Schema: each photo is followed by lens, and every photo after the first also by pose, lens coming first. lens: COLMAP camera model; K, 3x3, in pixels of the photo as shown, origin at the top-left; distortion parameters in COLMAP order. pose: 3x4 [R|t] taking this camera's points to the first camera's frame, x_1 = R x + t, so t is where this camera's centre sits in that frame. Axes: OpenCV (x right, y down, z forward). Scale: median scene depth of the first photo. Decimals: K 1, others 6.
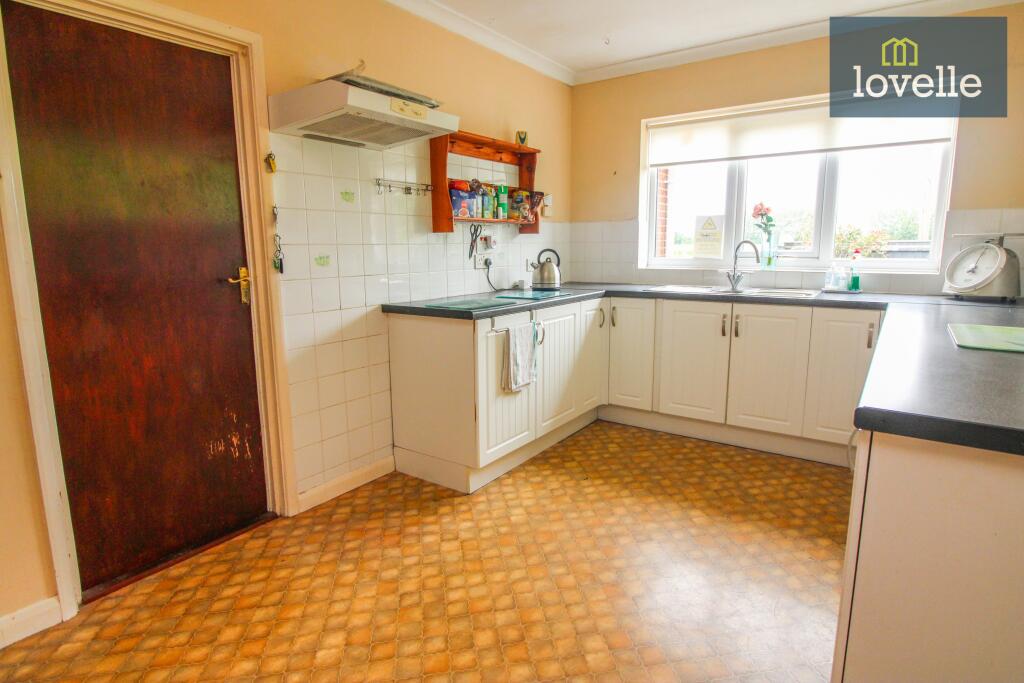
lens RADIAL K [[550.0, 0, 508.5], [0, 550.0, 337.0], [0, 0, 1]] dist [0.029335, 0.000130]
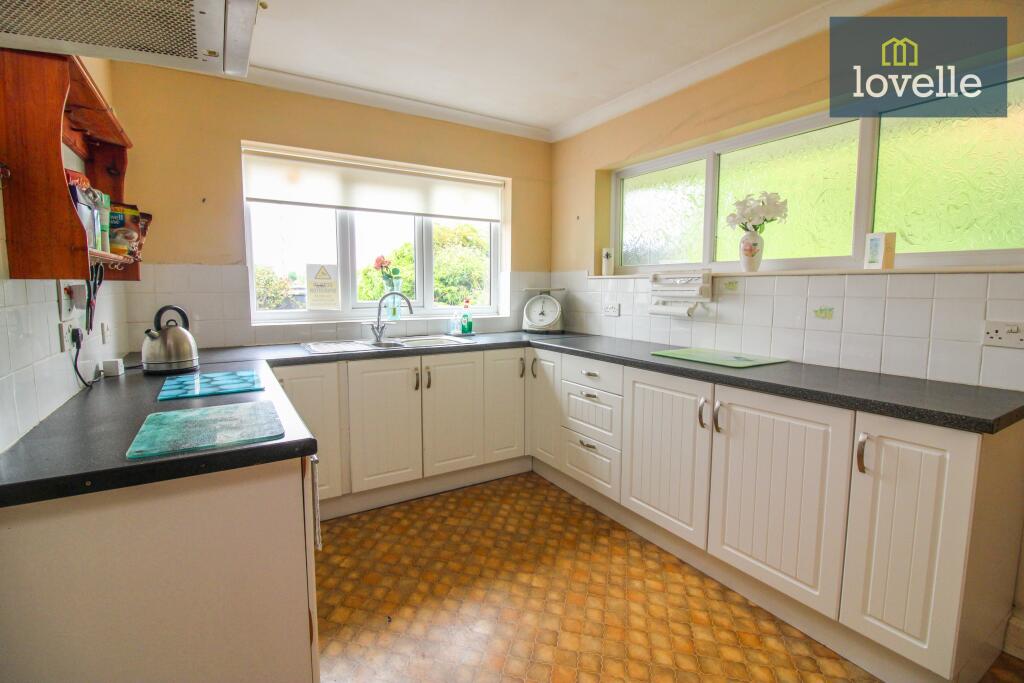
lens RADIAL K [[472.9, 0, 509.7], [0, 472.9, 337.5], [0, 0, 1]] dist [-0.014941, -0.001176]
pose [[0.398914, -0.094415, 0.912115, -0.312497], [0.149261, 0.988105, 0.037002, -0.105696], [-0.904759, 0.121382, 0.408262, 0.531432]]
